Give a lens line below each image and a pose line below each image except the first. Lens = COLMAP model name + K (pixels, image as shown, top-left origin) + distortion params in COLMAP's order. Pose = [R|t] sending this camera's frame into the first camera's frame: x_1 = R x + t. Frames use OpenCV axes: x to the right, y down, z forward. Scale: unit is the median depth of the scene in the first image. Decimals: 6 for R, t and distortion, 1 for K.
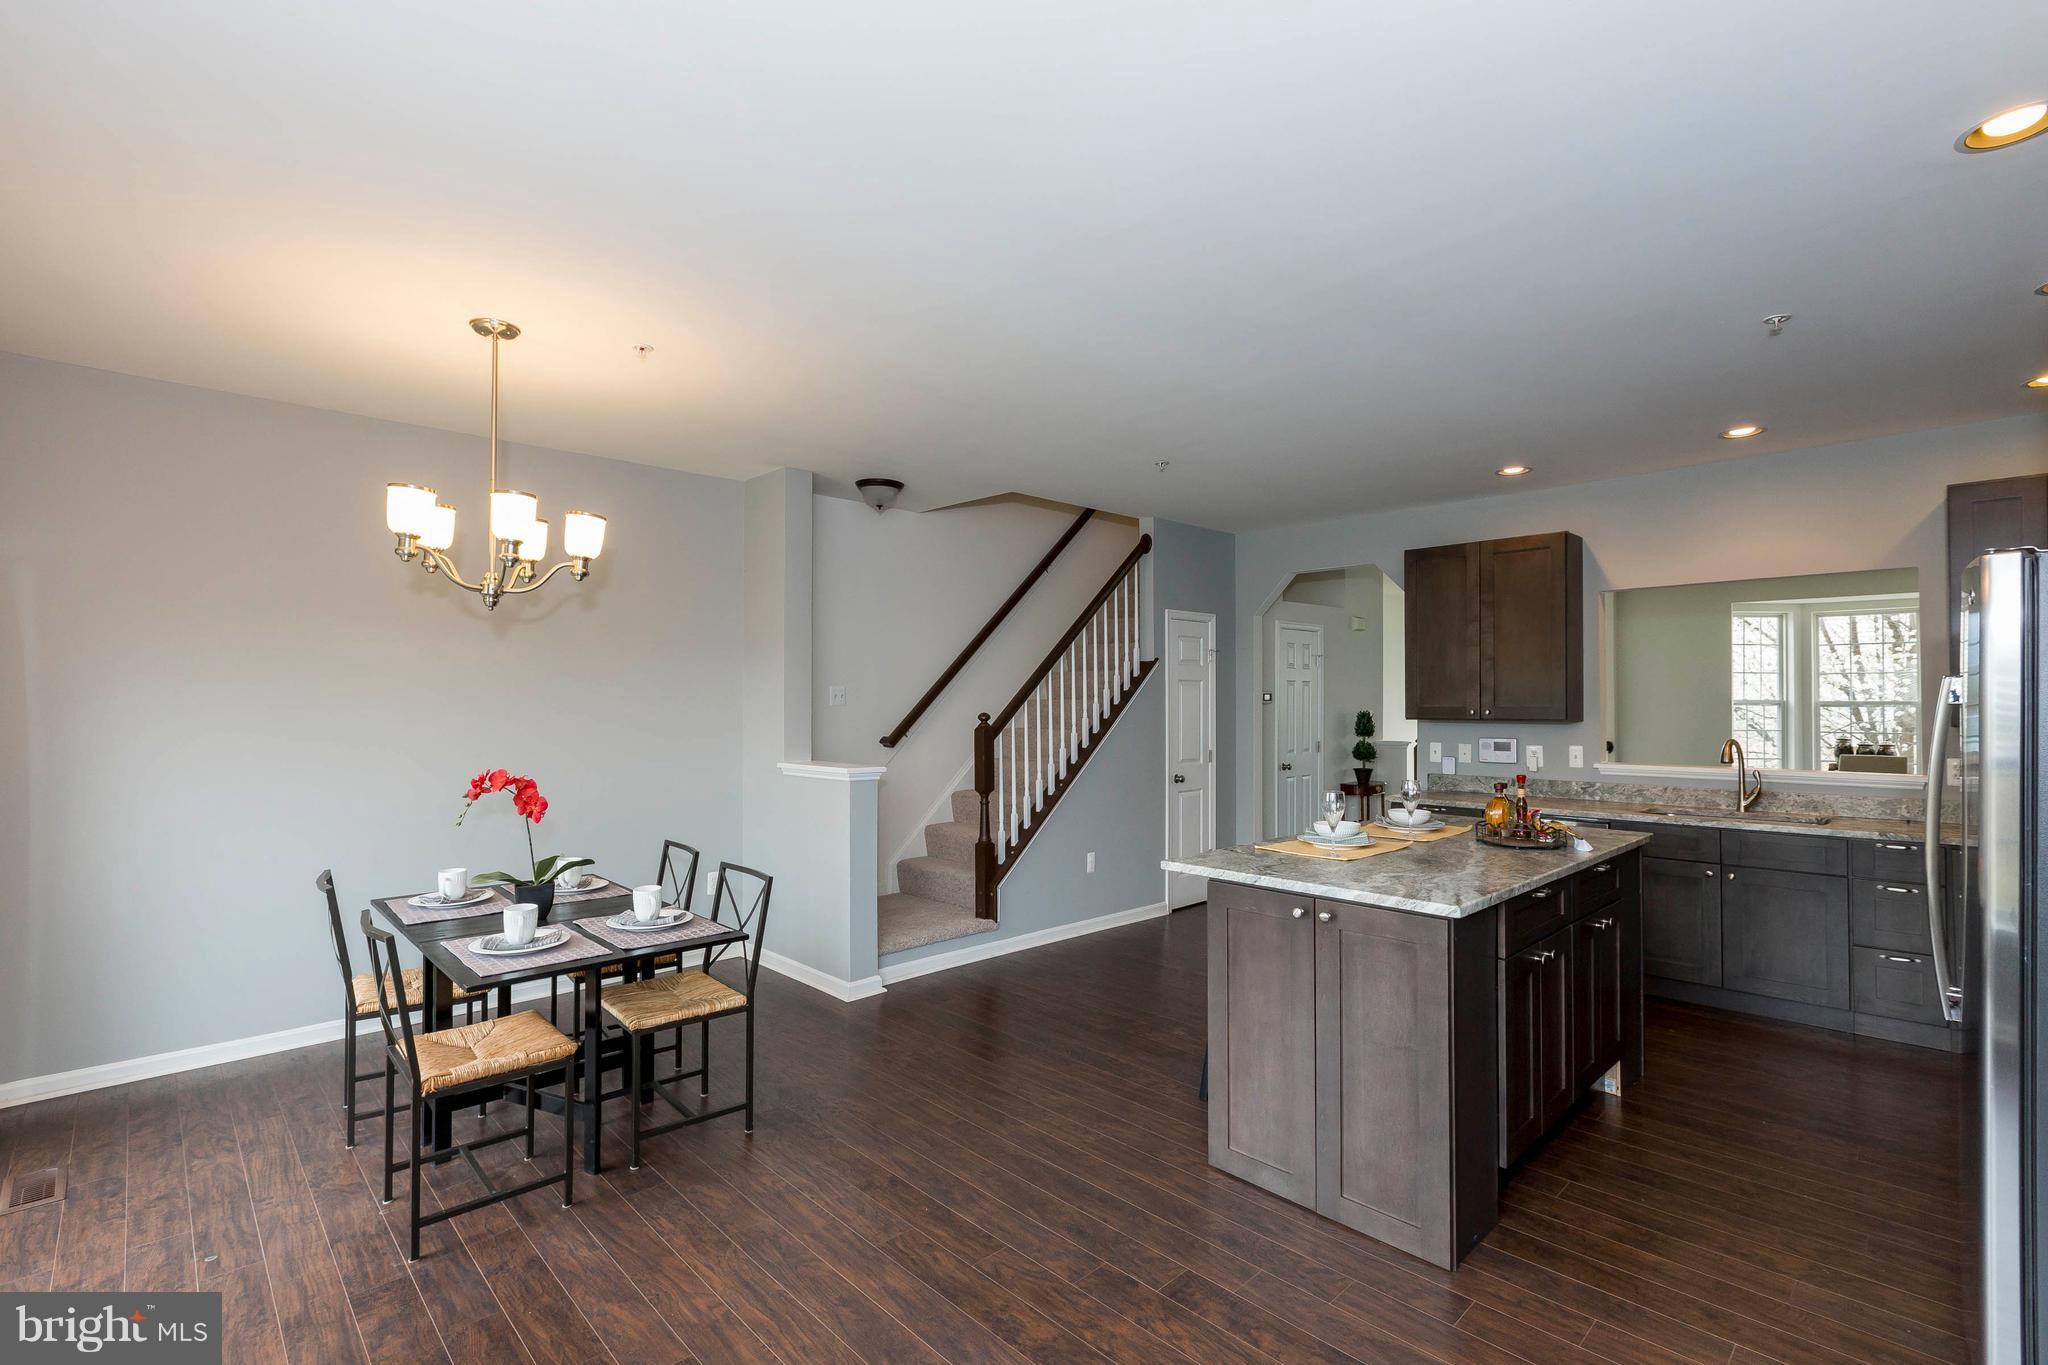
lens RADIAL K [[911.9, 0, 1024.0], [0, 911.9, 682.5], [0, 0, 1]] dist [-0.000858, -0.001120]
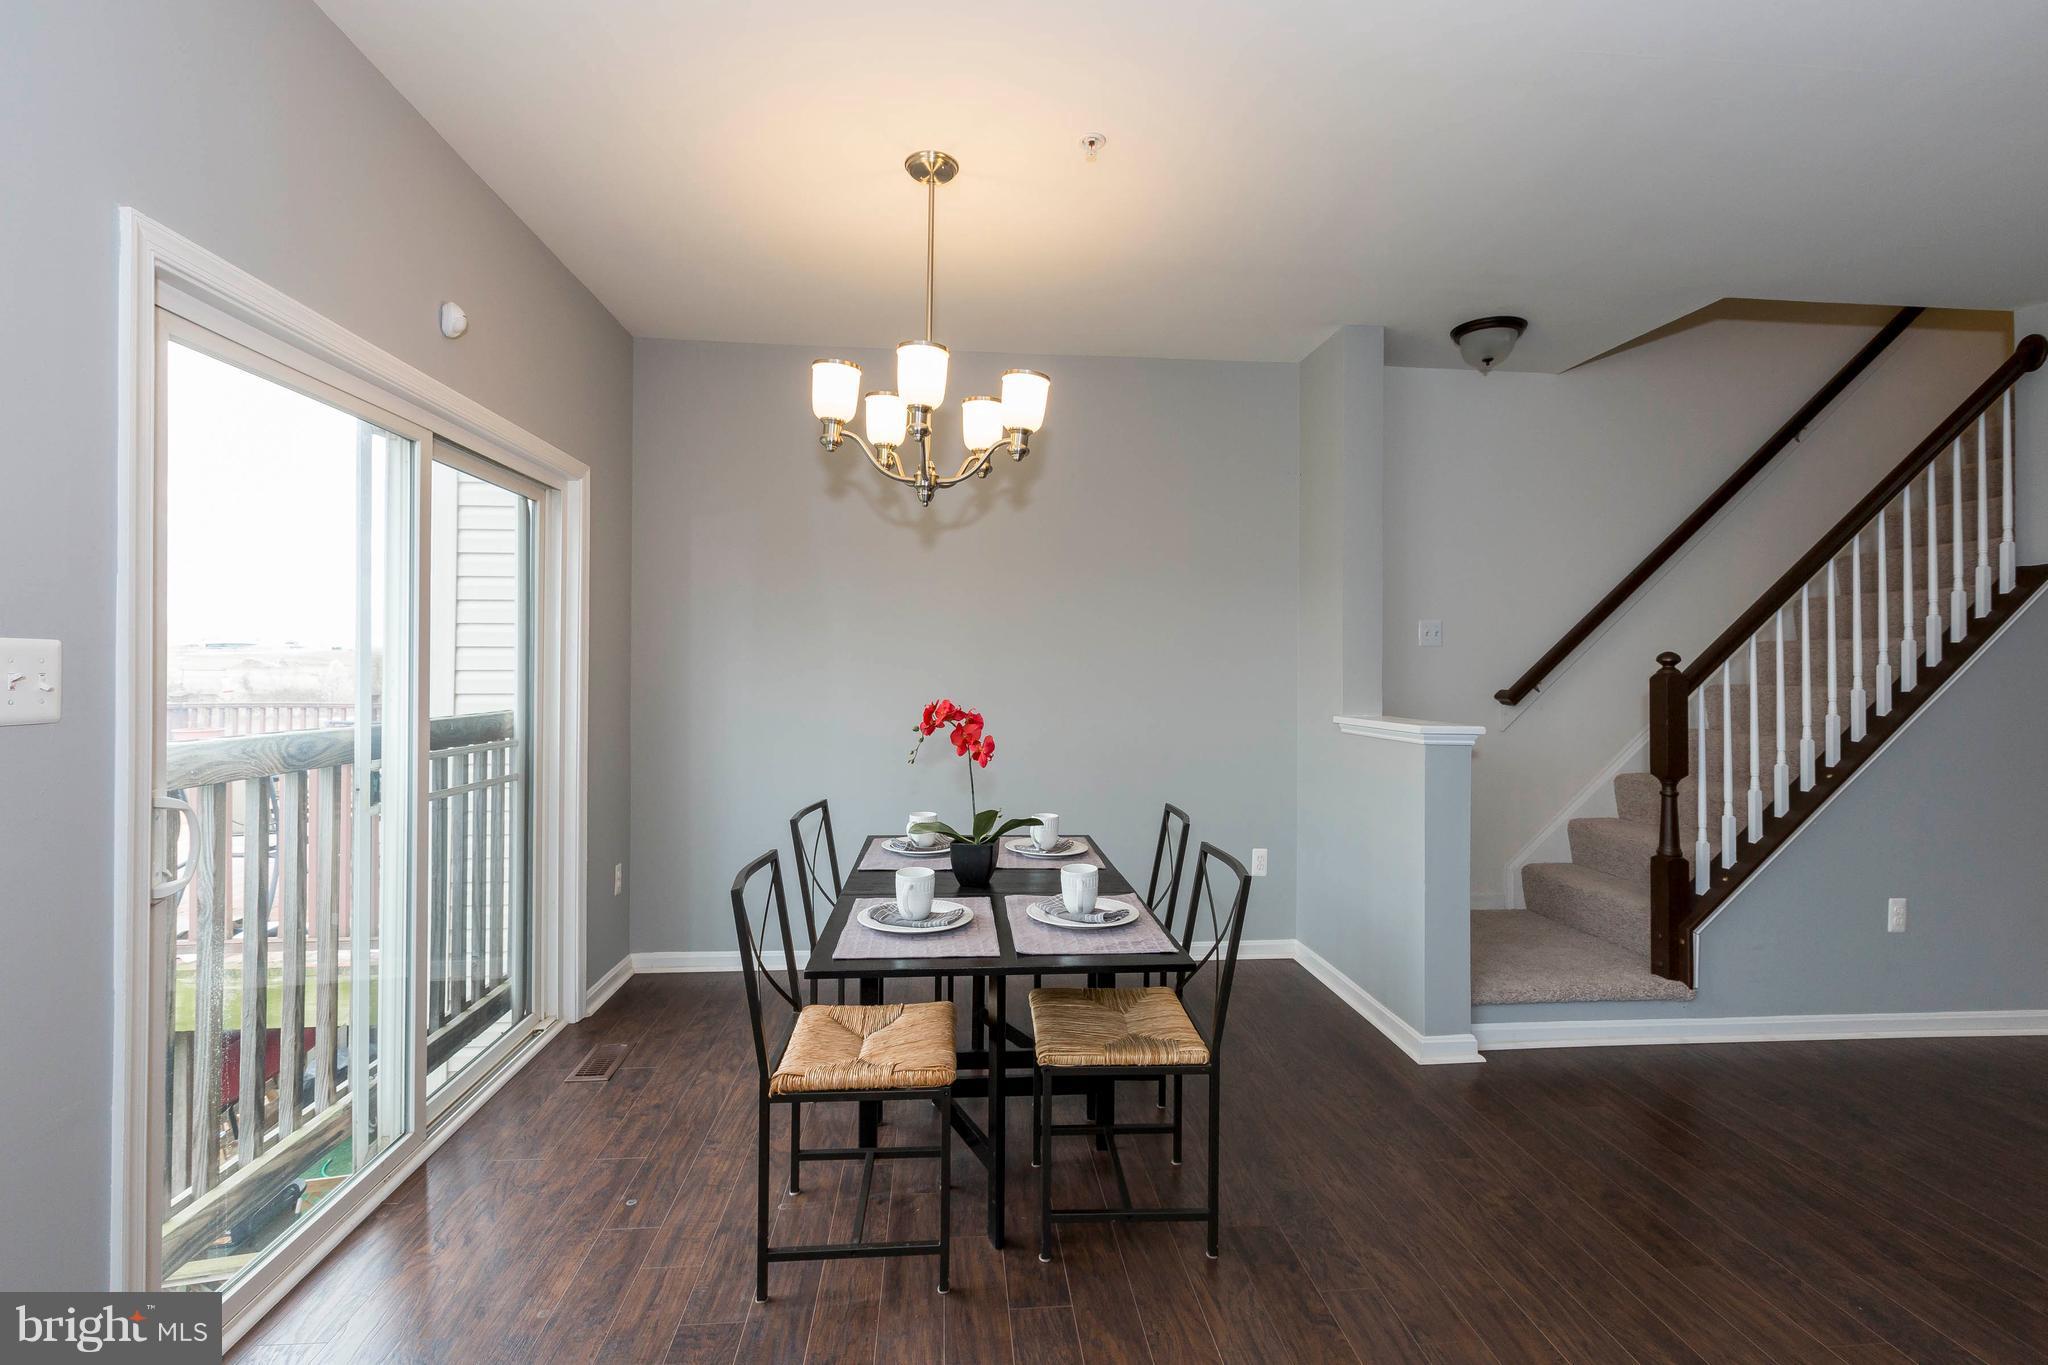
lens RADIAL K [[910.0, 0, 1025.8], [0, 910.0, 662.3], [0, 0, 1]] dist [-0.000341, -0.001224]
pose [[0.780741, 0.002468, -0.624850, 0.002450], [0.006228, 0.999912, 0.011732, 0.031931], [0.624824, -0.013051, 0.780657, 0.243359]]
